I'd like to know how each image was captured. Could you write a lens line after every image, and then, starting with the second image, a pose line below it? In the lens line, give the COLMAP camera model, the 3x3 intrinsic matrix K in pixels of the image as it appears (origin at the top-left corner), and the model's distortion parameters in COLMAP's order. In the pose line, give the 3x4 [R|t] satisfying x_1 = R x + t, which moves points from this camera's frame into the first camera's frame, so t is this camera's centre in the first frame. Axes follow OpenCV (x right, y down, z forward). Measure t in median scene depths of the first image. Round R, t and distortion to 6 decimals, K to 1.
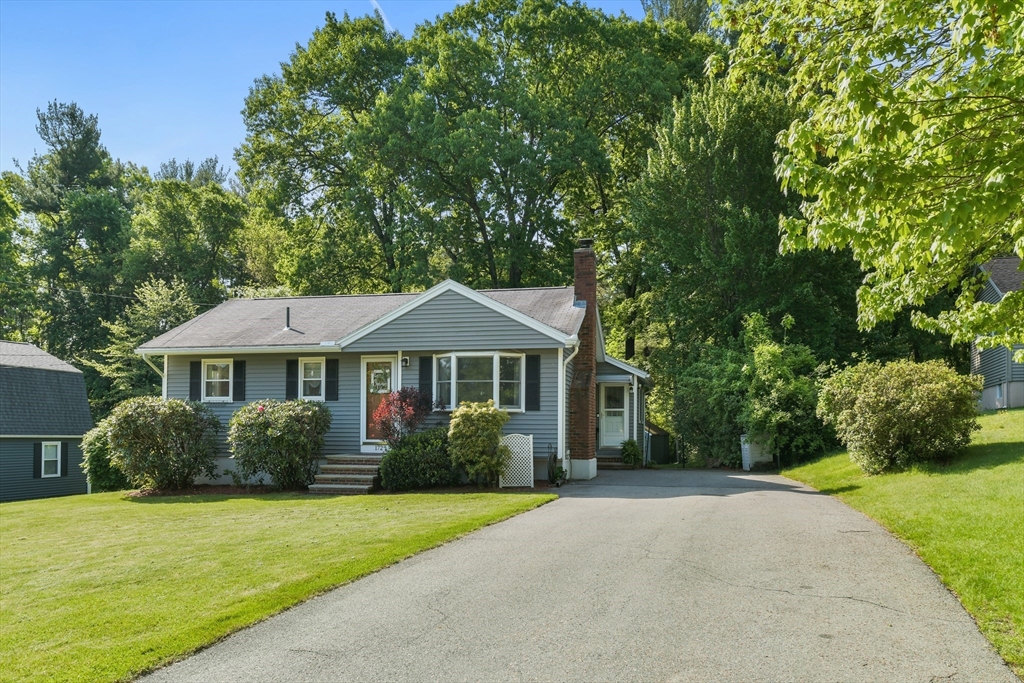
lens RADIAL K [[723.7, 0, 512.0], [0, 723.7, 341.5], [0, 0, 1]] dist [-0.002509, -0.000638]
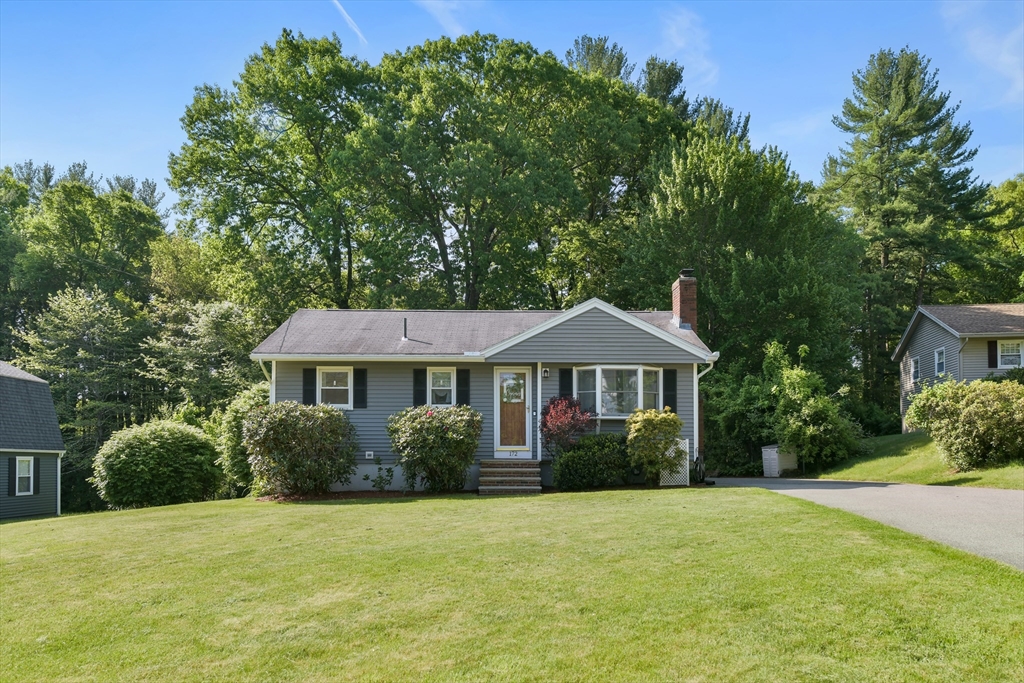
lens RADIAL K [[696.1, 0, 511.9], [0, 696.1, 366.8], [0, 0, 1]] dist [-0.002484, -0.001972]
pose [[0.974807, 0.029055, 0.221150, -0.360151], [-0.027352, 0.999568, -0.010759, 0.026595], [-0.221367, 0.004439, 0.975180, 0.003111]]
